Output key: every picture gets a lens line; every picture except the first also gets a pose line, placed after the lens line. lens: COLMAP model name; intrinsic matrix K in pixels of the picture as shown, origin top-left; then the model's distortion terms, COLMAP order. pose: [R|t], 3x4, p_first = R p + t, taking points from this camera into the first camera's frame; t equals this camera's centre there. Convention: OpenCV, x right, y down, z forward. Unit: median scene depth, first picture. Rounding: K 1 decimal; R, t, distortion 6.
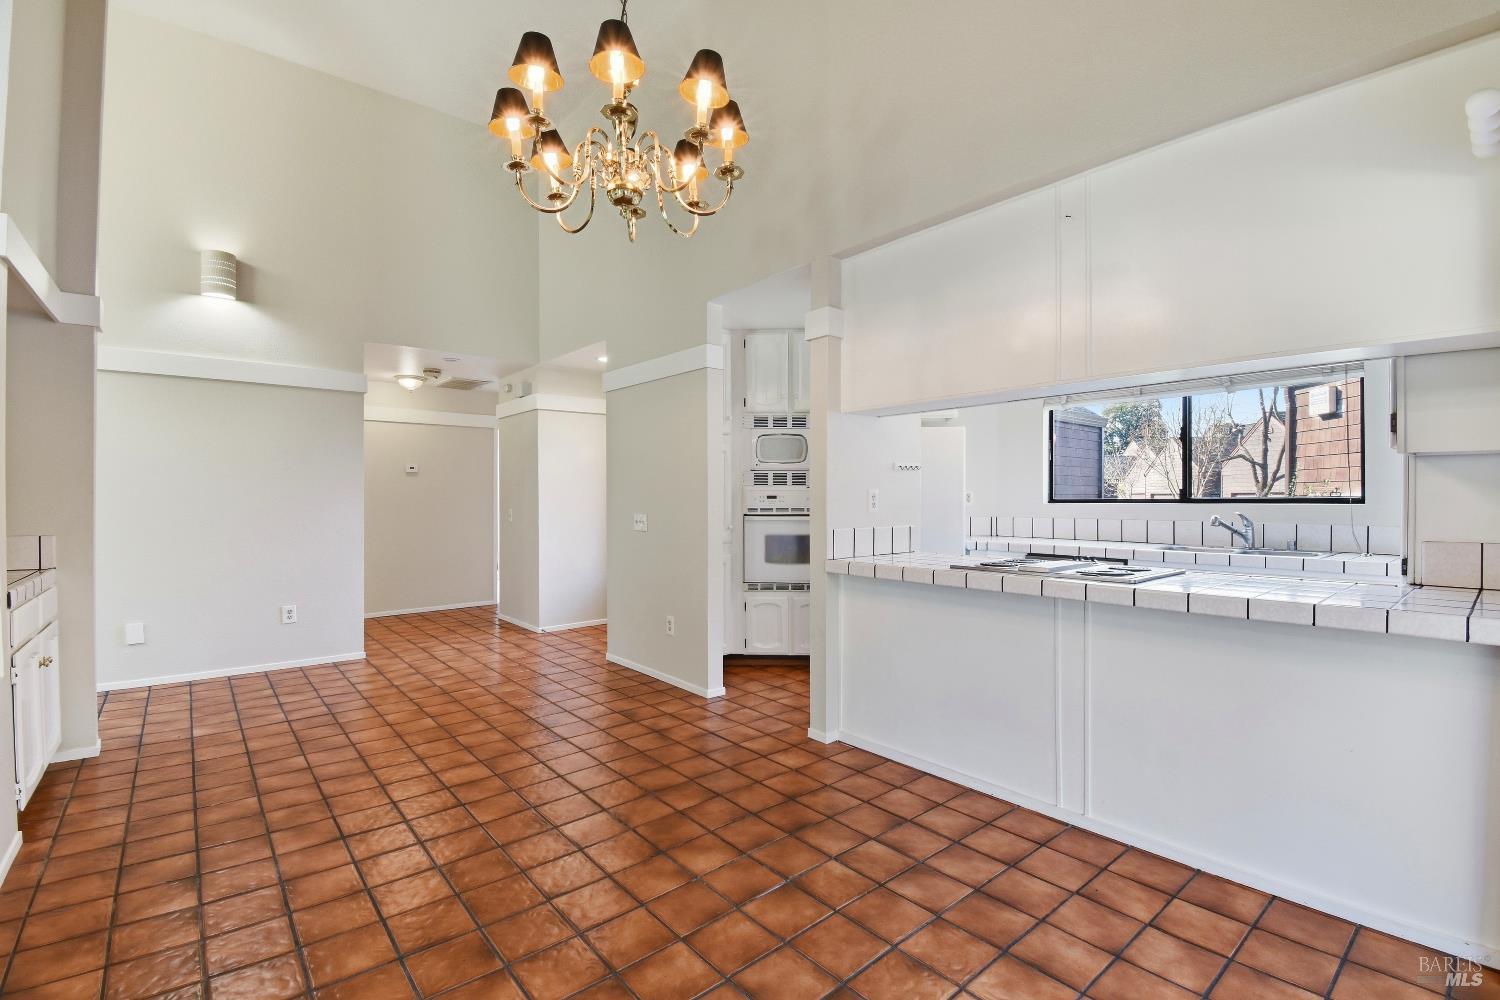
lens RADIAL K [[684.1, 0, 764.3], [0, 684.1, 498.3], [0, 0, 1]] dist [-0.004276, -0.010601]
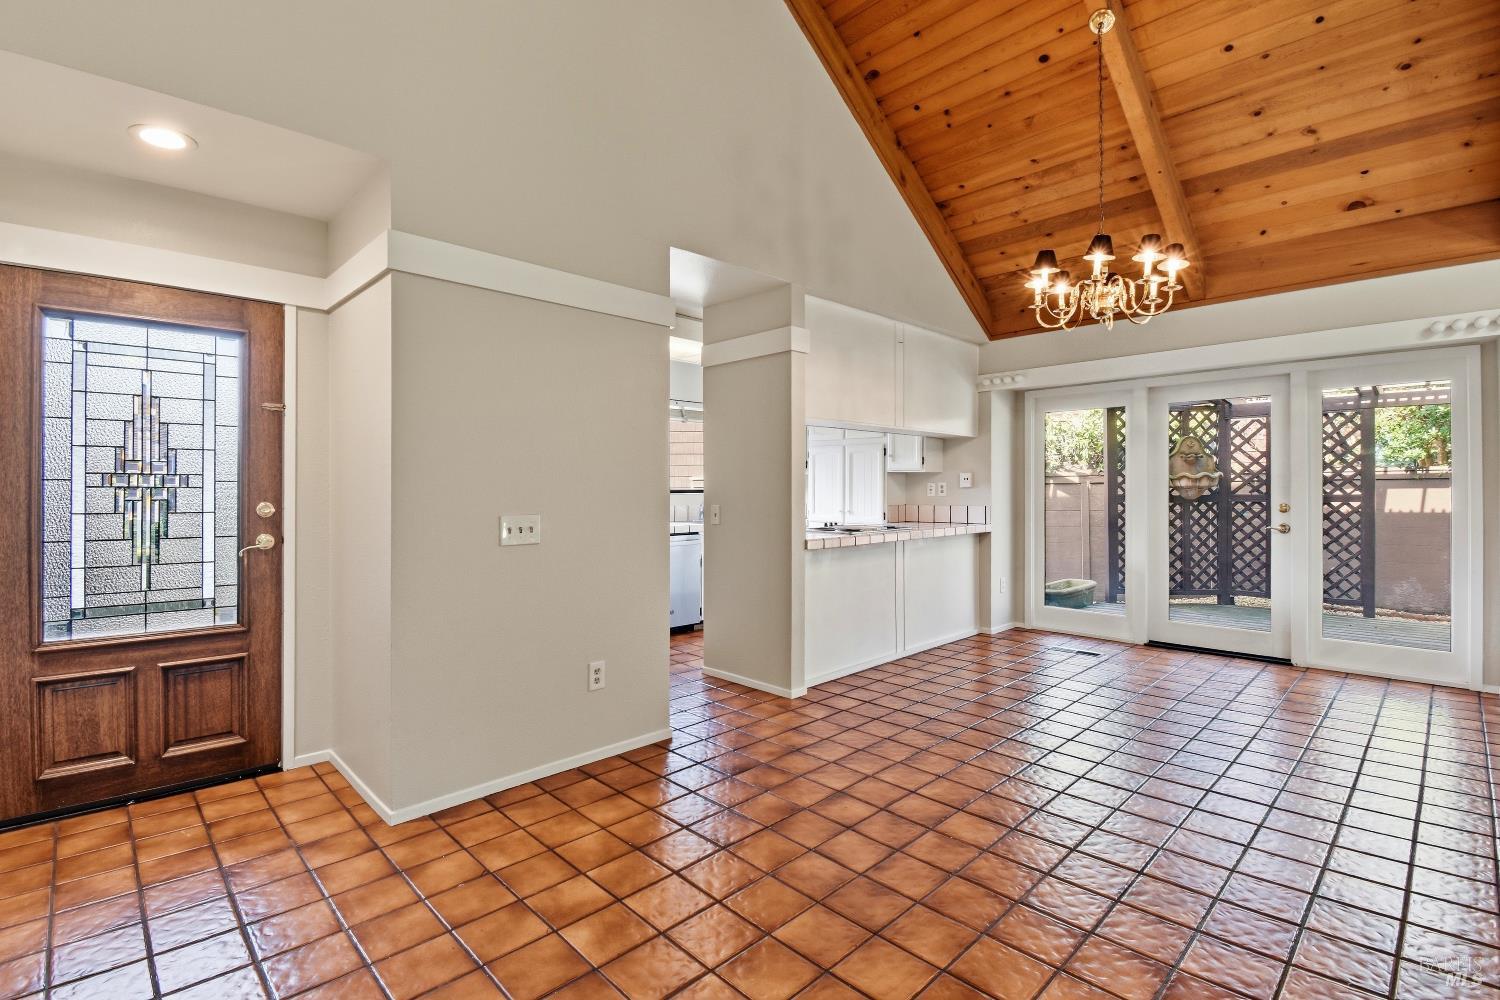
lens RADIAL K [[684.1, 0, 740.6], [0, 684.1, 493.5], [0, 0, 1]] dist [-0.004276, -0.010601]
pose [[-0.043930, -0.001627, 0.999033, -0.836197], [0.015382, 0.999879, 0.002305, 0.003319], [-0.998916, 0.015468, -0.043899, 0.887311]]
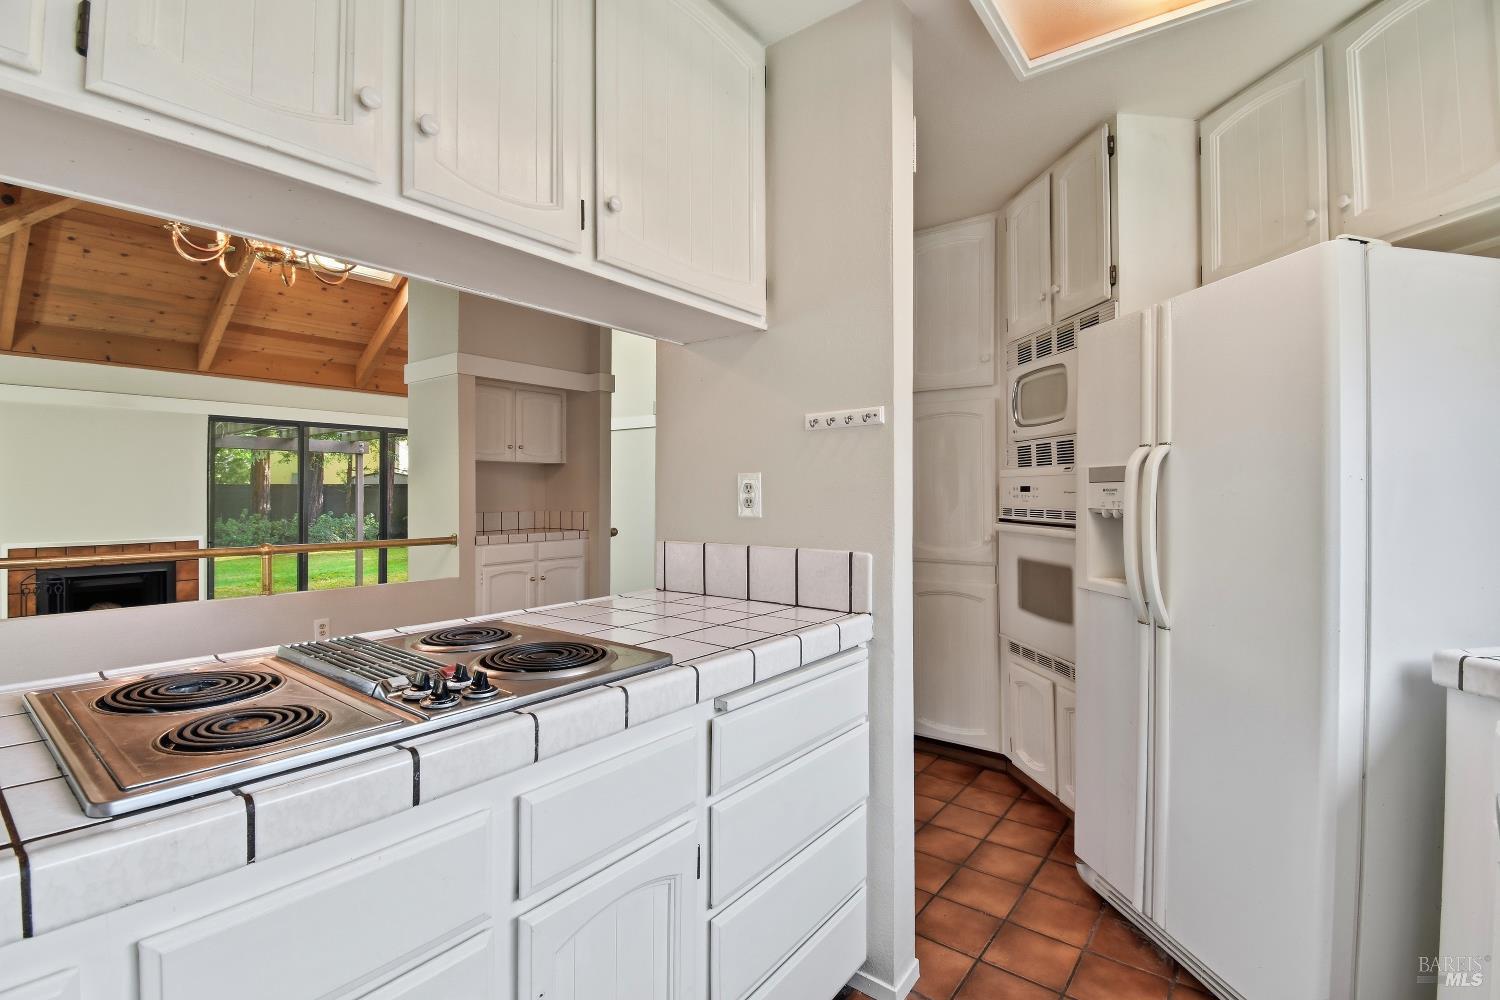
lens RADIAL K [[684.1, 0, 750.5], [0, 684.1, 488.5], [0, 0, 1]] dist [-0.004276, -0.010601]
pose [[0.169226, 0.002338, -0.985574, 0.542899], [-0.005477, 0.999984, 0.001431, -0.001874], [0.985562, 0.005156, 0.169236, 0.746700]]
